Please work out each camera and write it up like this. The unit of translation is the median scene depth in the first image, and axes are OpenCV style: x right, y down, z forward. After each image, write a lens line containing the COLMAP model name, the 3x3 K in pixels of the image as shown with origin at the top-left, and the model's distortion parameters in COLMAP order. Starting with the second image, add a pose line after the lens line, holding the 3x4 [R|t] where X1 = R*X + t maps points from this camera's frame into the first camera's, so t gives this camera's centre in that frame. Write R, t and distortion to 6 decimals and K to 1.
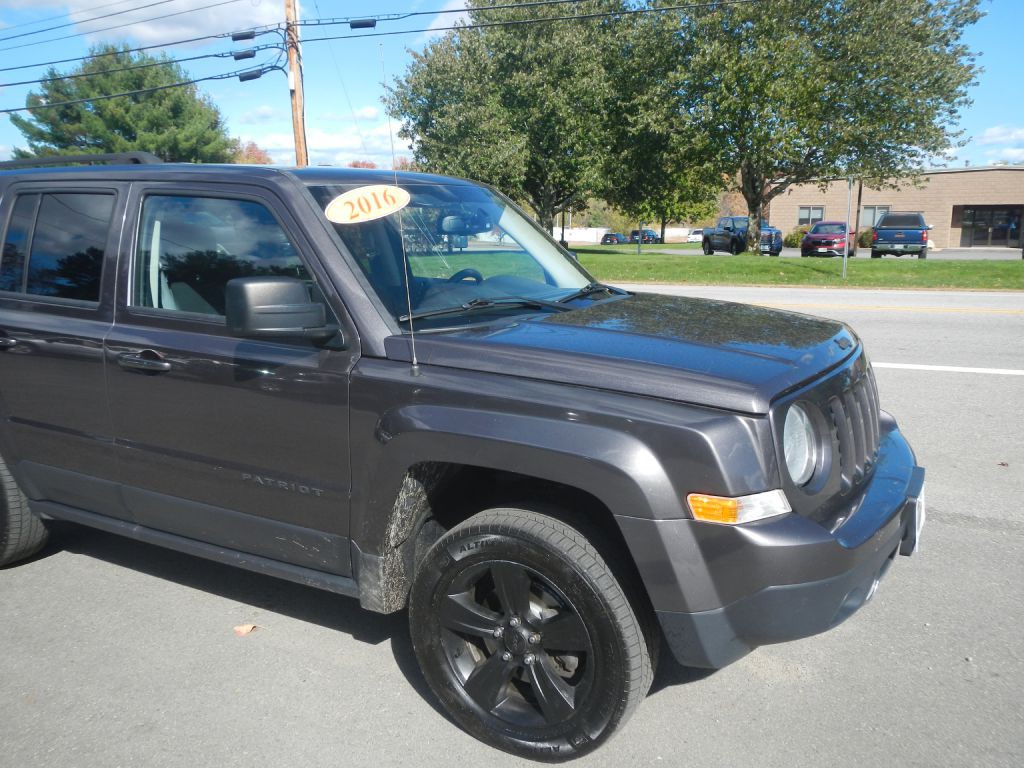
lens RADIAL K [[822.8, 0, 512.0], [0, 822.8, 384.0], [0, 0, 1]] dist [-0.003877, 0.005483]
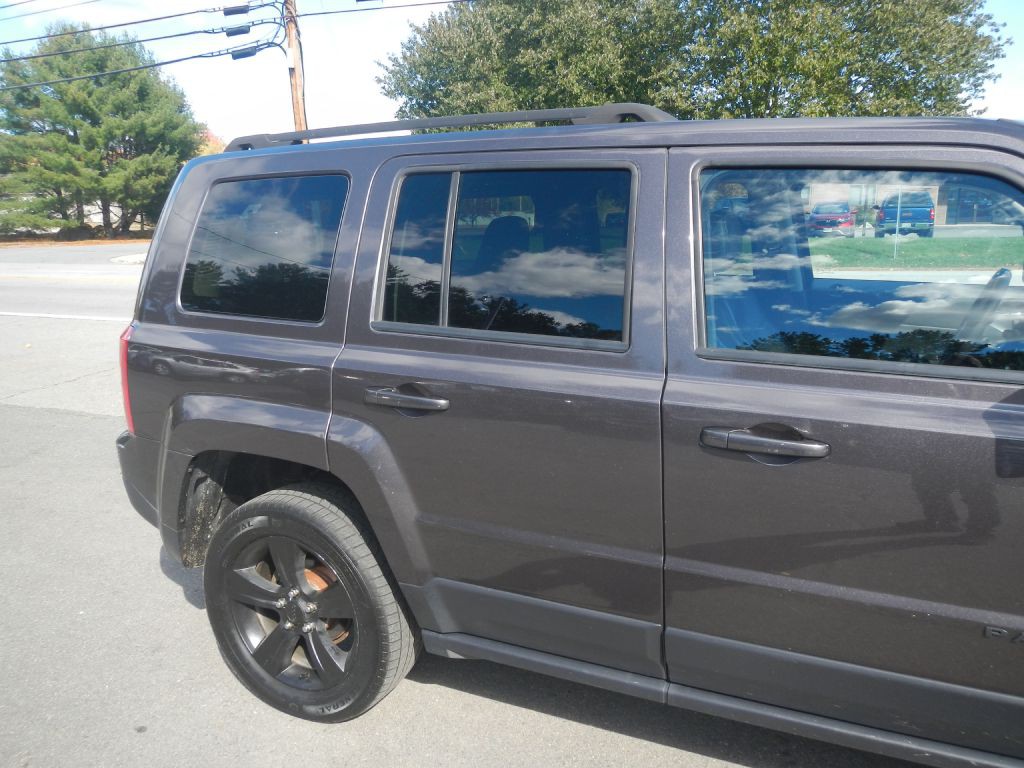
lens RADIAL K [[826.3, 0, 522.1], [0, 826.3, 389.8], [0, 0, 1]] dist [-0.006236, 0.015182]
pose [[0.998534, -0.025605, 0.047683, -0.052926], [0.024417, 0.999381, 0.025342, -0.007014], [-0.048303, -0.024141, 0.998541, 0.032592]]
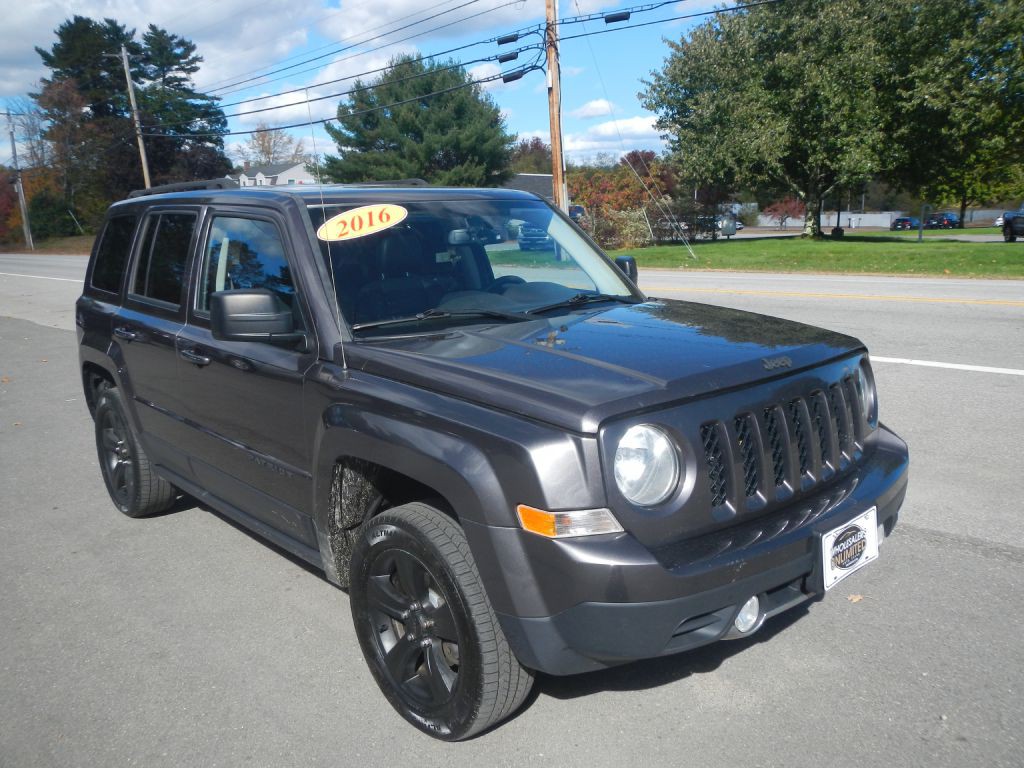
lens RADIAL K [[821.4, 0, 520.1], [0, 821.4, 380.9], [0, 0, 1]] dist [0.000827, -0.000277]
pose [[0.950787, 0.041346, -0.307073, 0.027763], [-0.038347, 0.999140, 0.015796, -0.002095], [0.307462, -0.003243, 0.951555, -0.000039]]
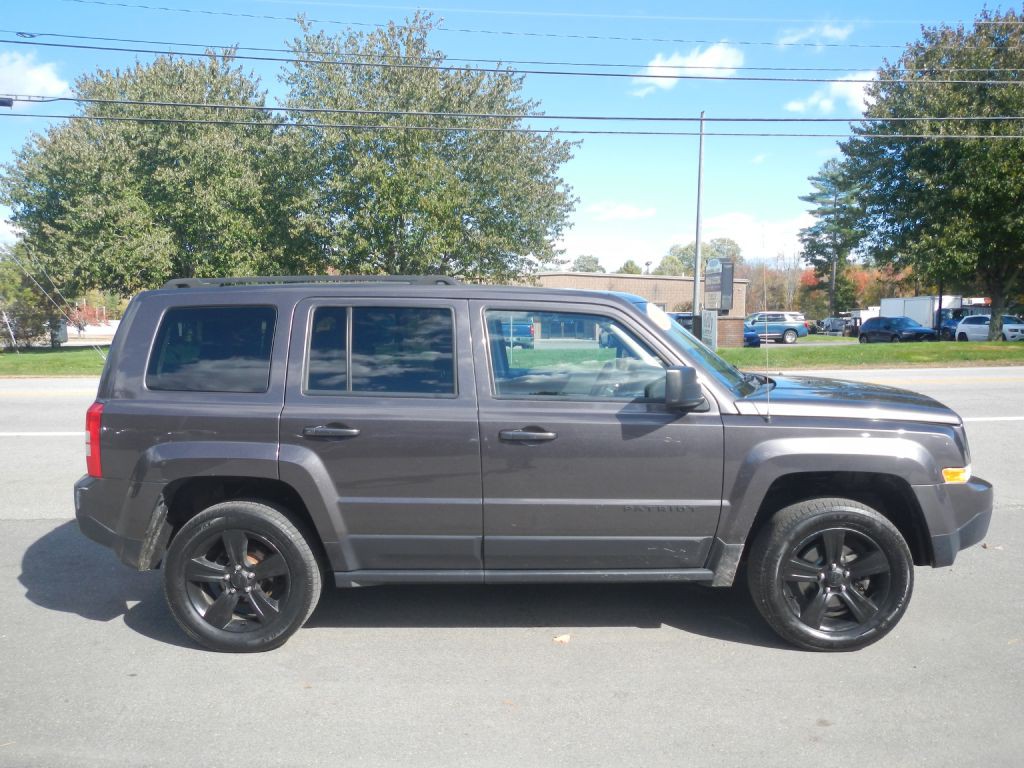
lens RADIAL K [[821.4, 0, 520.1], [0, 821.4, 380.9], [0, 0, 1]] dist [0.000827, -0.000277]
pose [[0.879881, -0.034946, 0.473908, -0.088644], [0.090016, 0.991493, -0.094016, 0.001022], [-0.466591, 0.125382, 0.875541, -0.014041]]
